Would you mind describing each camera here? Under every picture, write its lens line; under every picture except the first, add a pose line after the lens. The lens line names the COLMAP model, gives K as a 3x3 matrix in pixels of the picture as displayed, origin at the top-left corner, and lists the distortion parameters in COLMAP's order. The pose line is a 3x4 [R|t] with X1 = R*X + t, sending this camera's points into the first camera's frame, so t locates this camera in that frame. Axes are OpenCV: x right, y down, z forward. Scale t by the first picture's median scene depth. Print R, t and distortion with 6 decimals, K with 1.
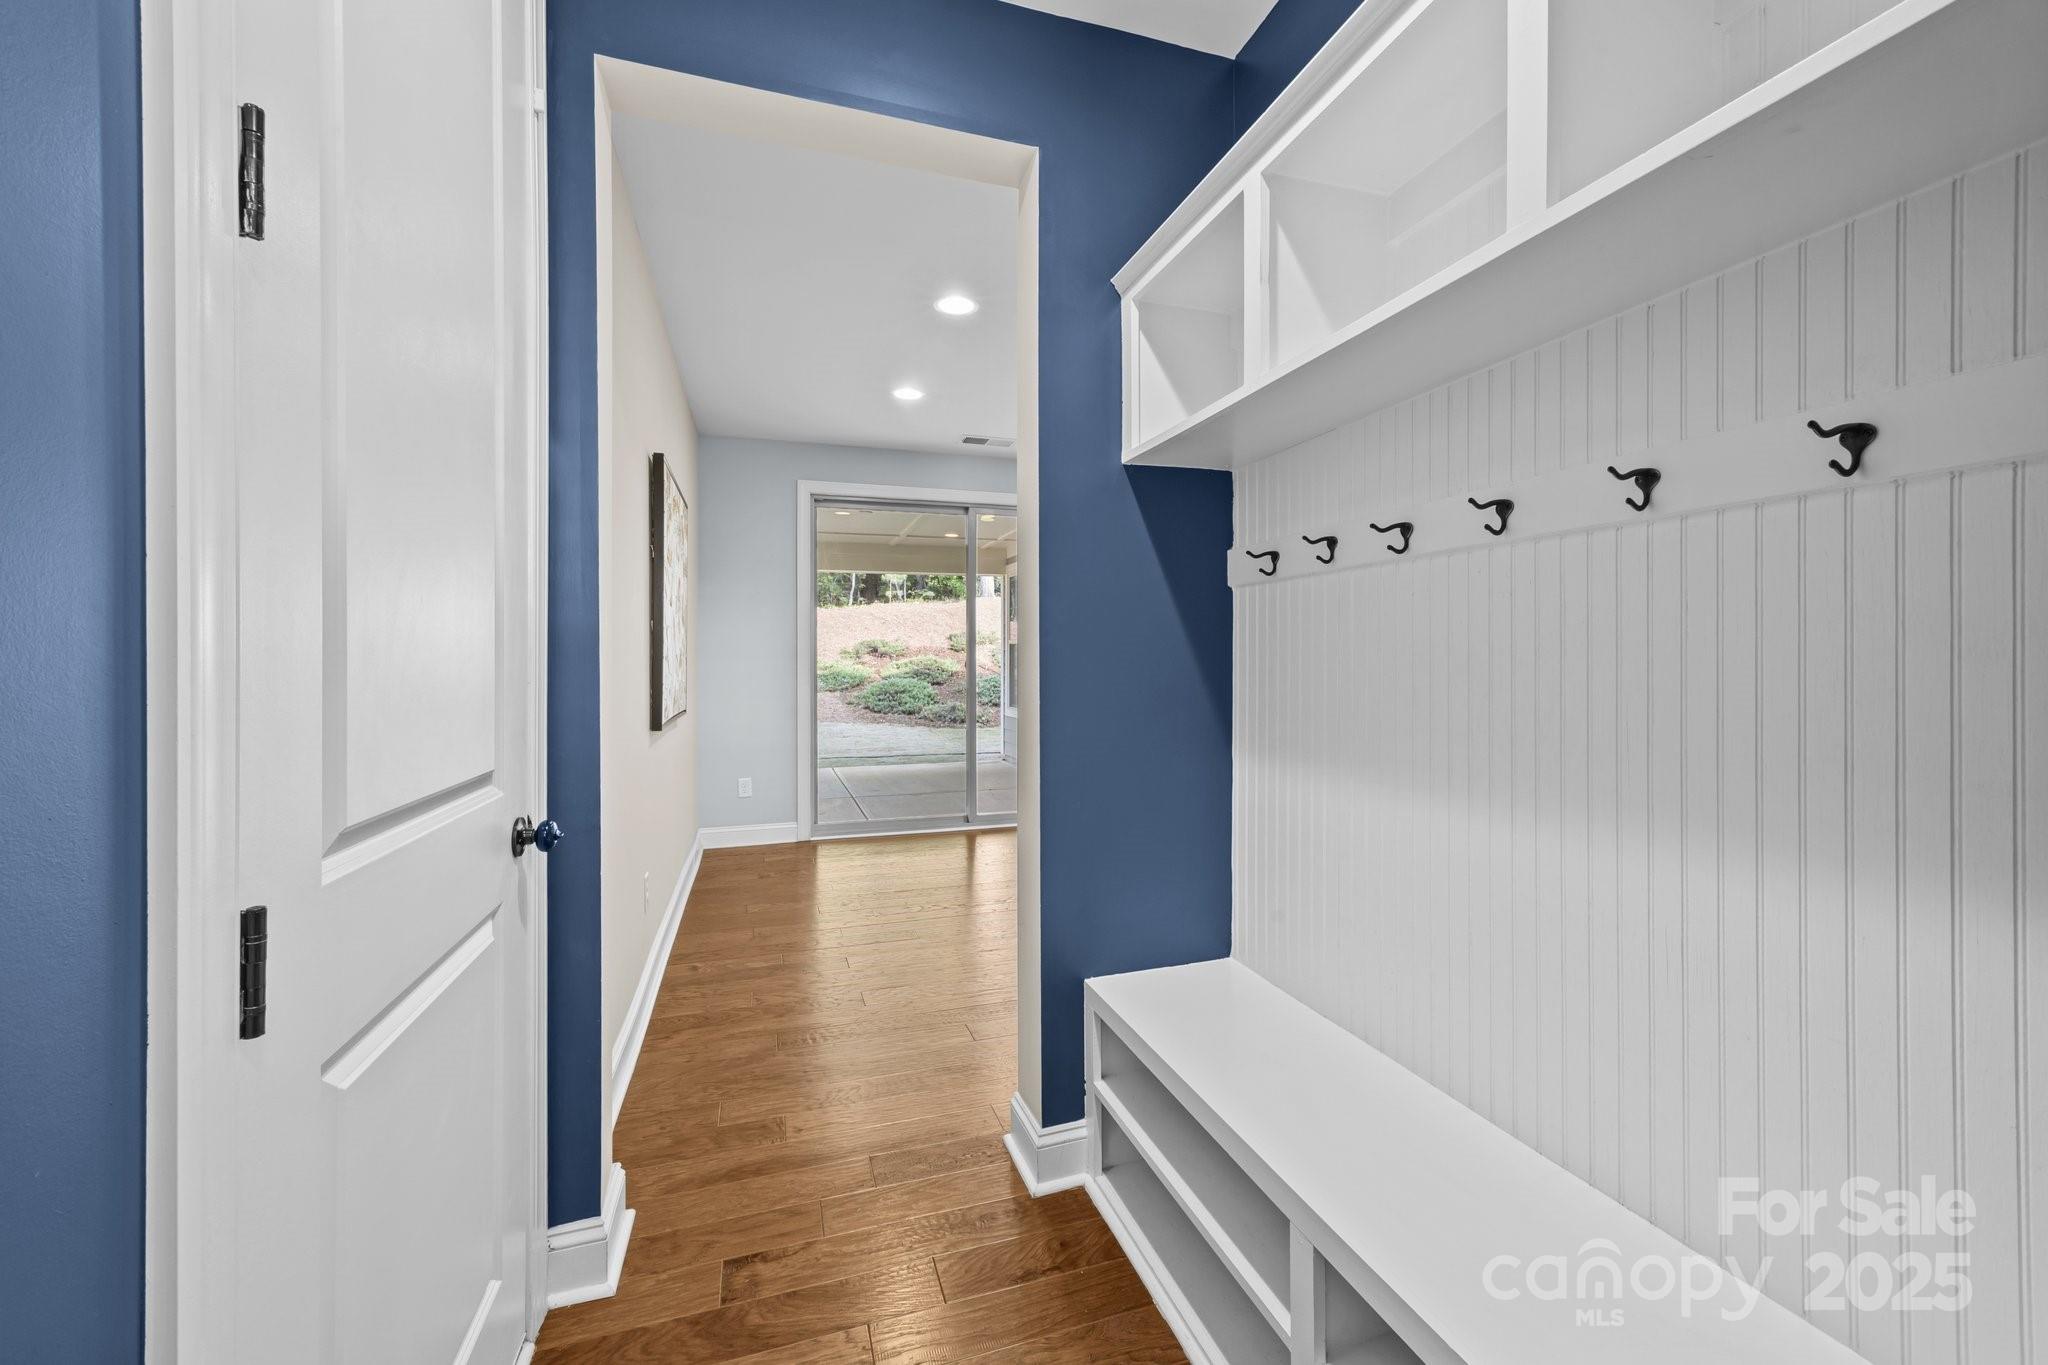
lens RADIAL K [[782.3, 0, 1011.9], [0, 782.3, 668.7], [0, 0, 1]] dist [-0.001342, 0.000451]
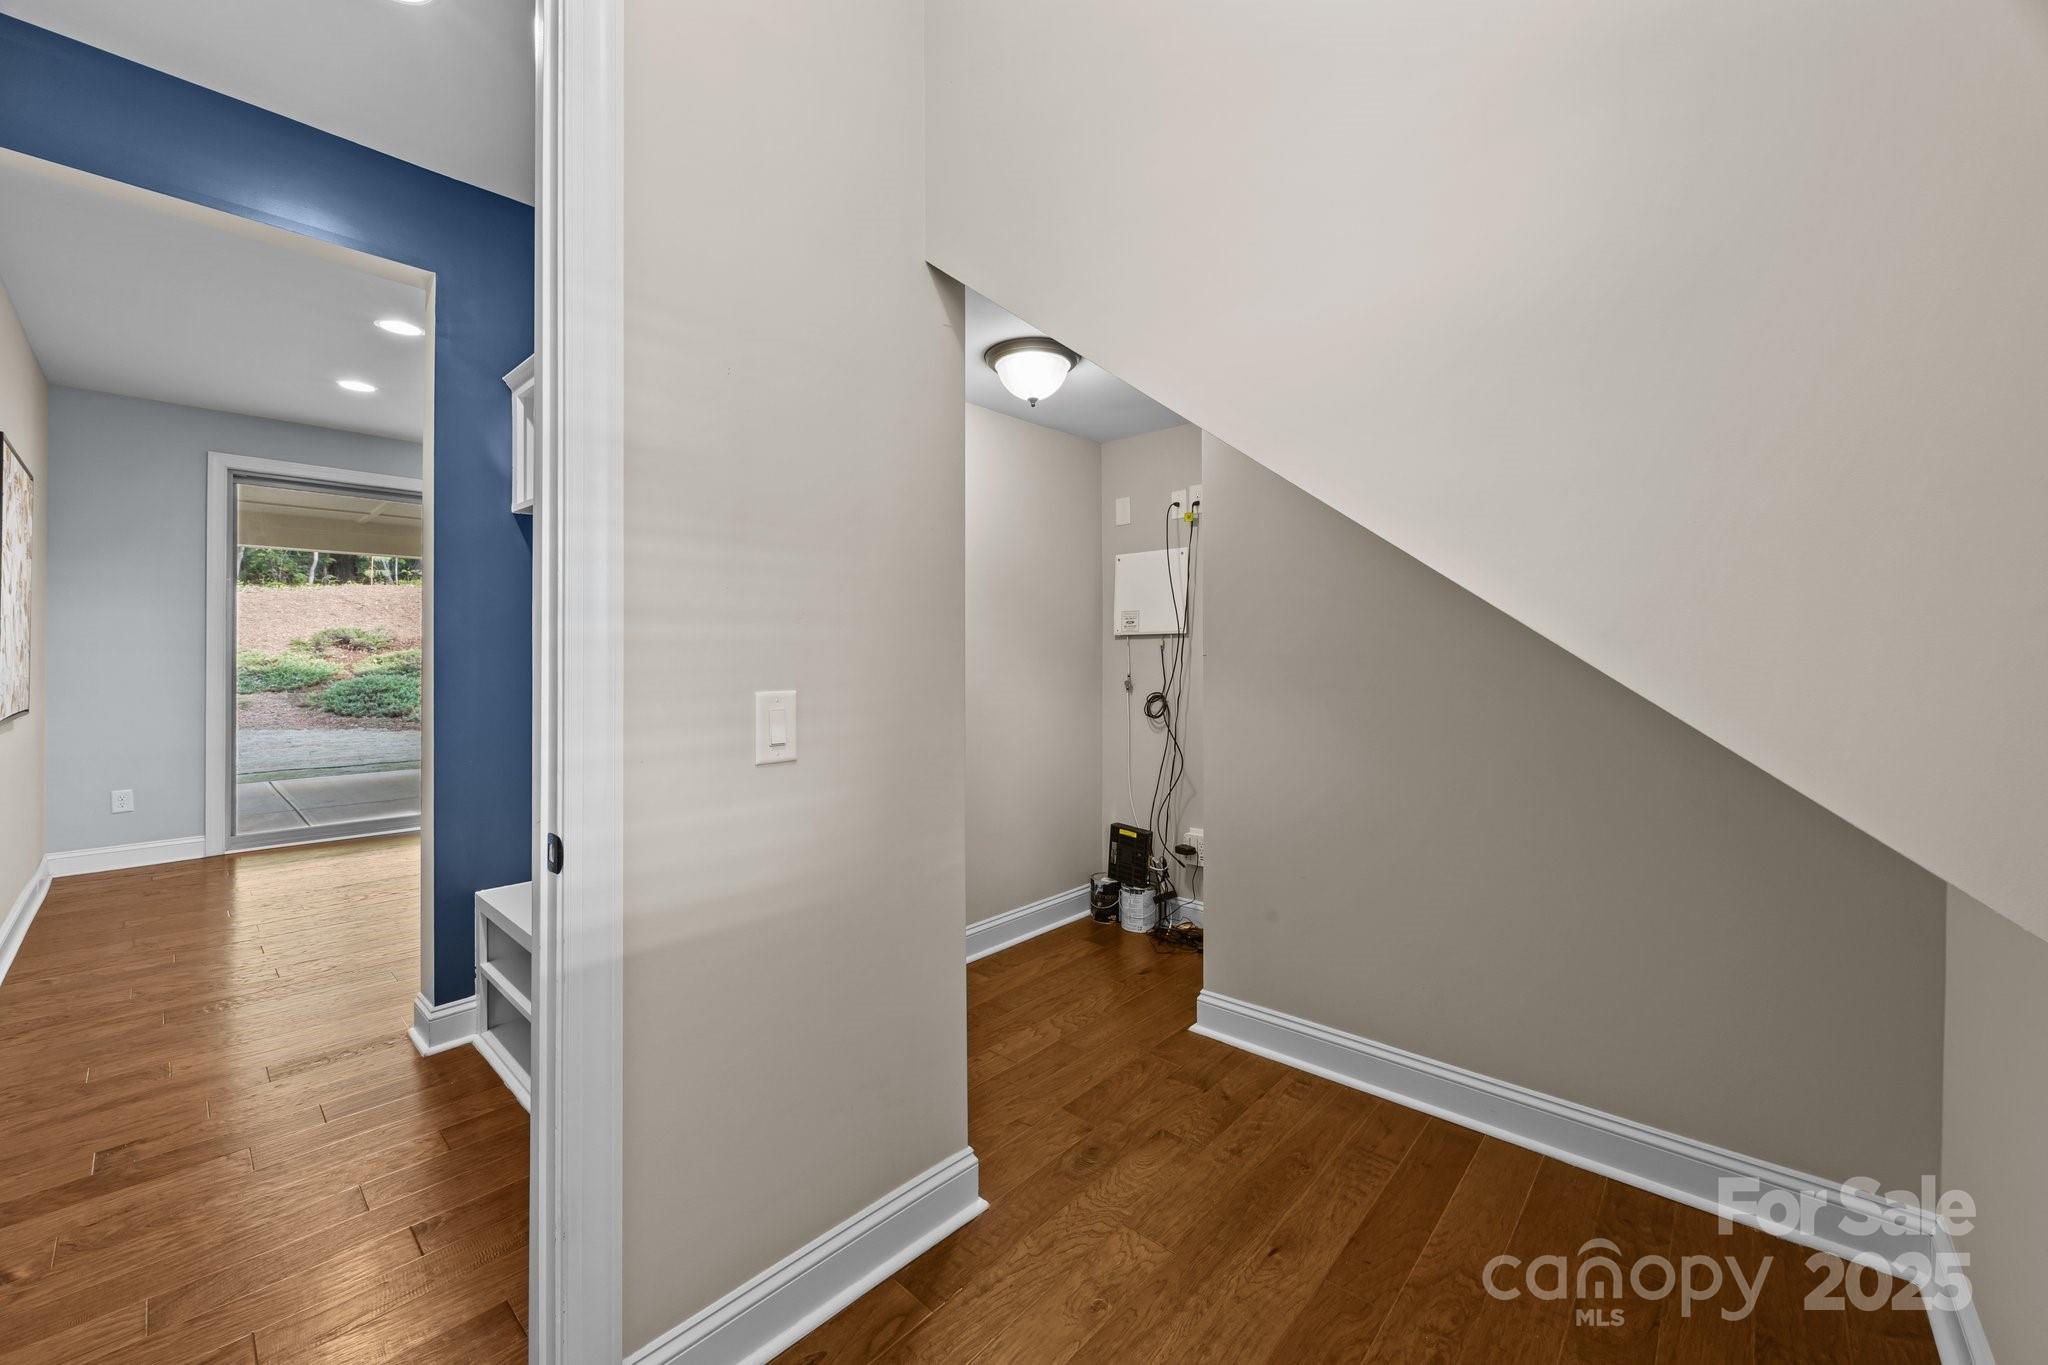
lens RADIAL K [[782.3, 0, 986.8], [0, 782.3, 659.8], [0, 0, 1]] dist [-0.001342, 0.000451]
pose [[0.874646, 0.003955, 0.484747, 0.070983], [-0.001045, 0.999980, -0.006272, 0.001154], [-0.484762, 0.004979, 0.874632, -0.207739]]
